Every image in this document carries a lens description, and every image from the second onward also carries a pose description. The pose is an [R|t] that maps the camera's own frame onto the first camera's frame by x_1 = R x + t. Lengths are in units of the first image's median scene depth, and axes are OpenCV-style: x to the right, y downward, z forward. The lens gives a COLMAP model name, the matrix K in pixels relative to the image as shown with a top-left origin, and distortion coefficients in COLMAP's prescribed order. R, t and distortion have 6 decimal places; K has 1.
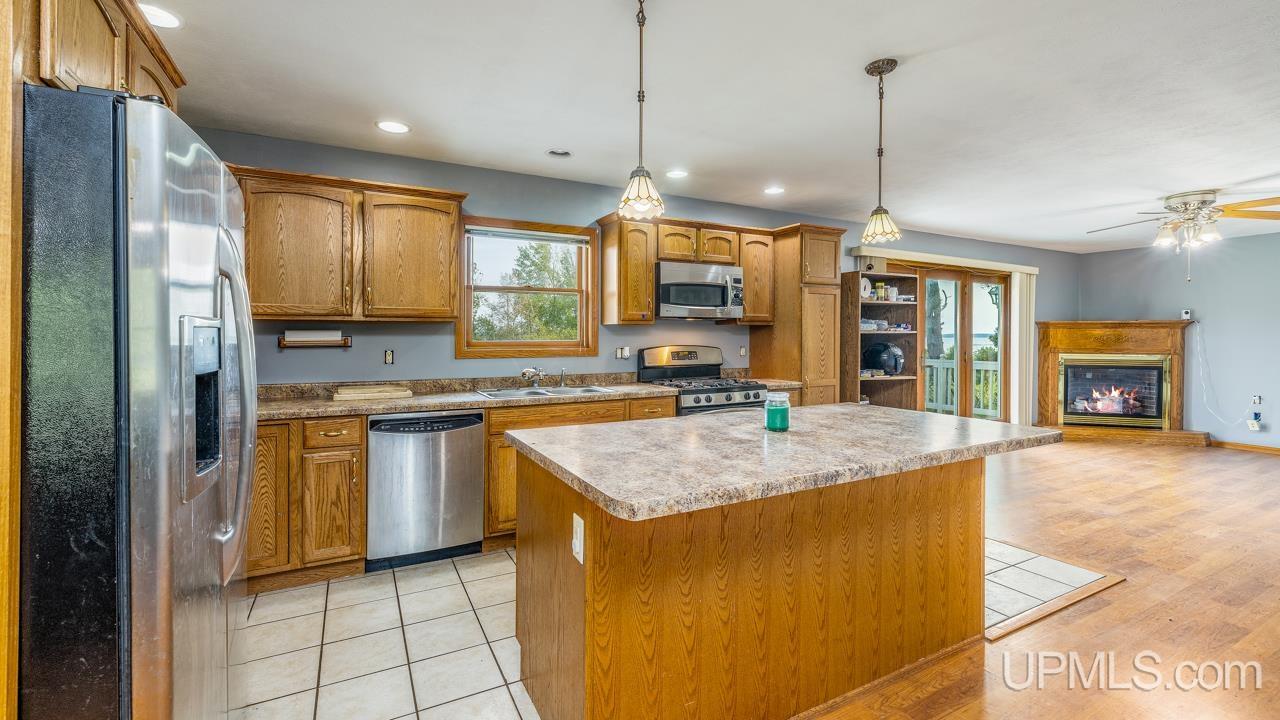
lens RADIAL K [[547.1, 0, 647.5], [0, 547.1, 341.1], [0, 0, 1]] dist [0.000637, -0.000016]
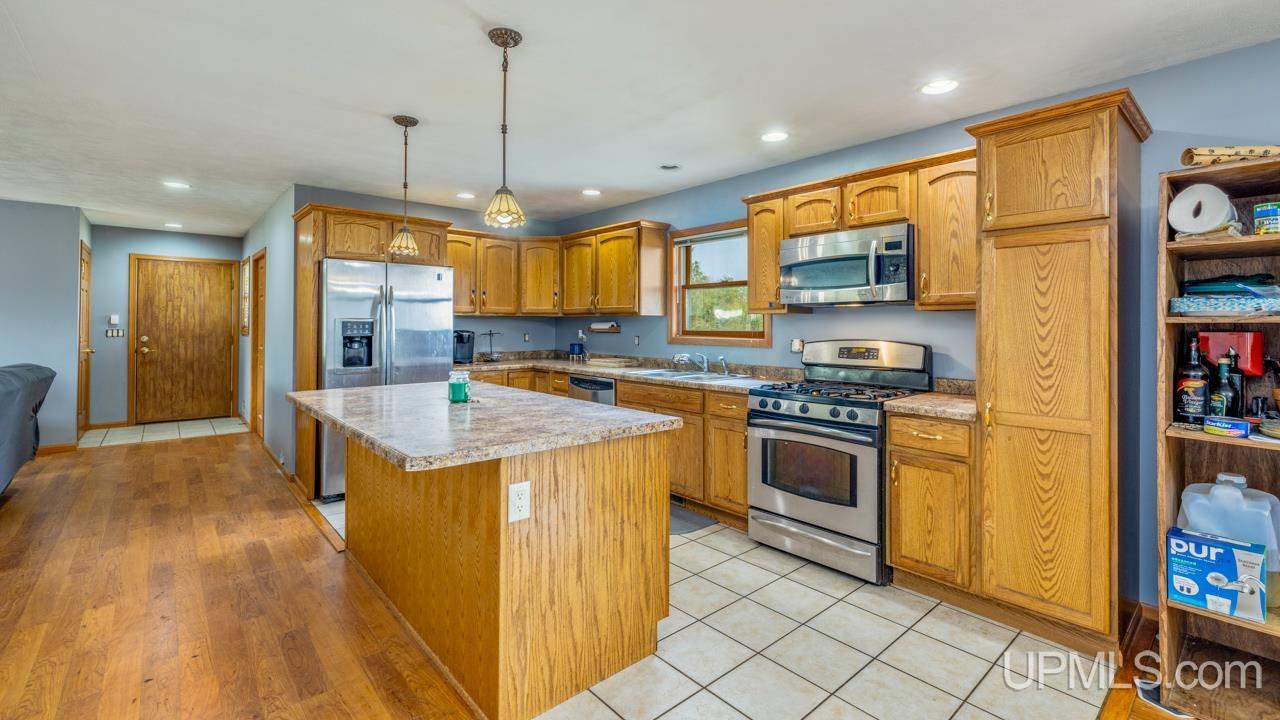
lens RADIAL K [[542.1, 0, 644.8], [0, 542.1, 321.2], [0, 0, 1]] dist [0.000277, -0.000015]
pose [[0.228756, -0.007682, -0.973453, 0.470462], [-0.015066, 0.999821, -0.011430, -0.003115], [0.973367, 0.017281, 0.228600, 0.349943]]
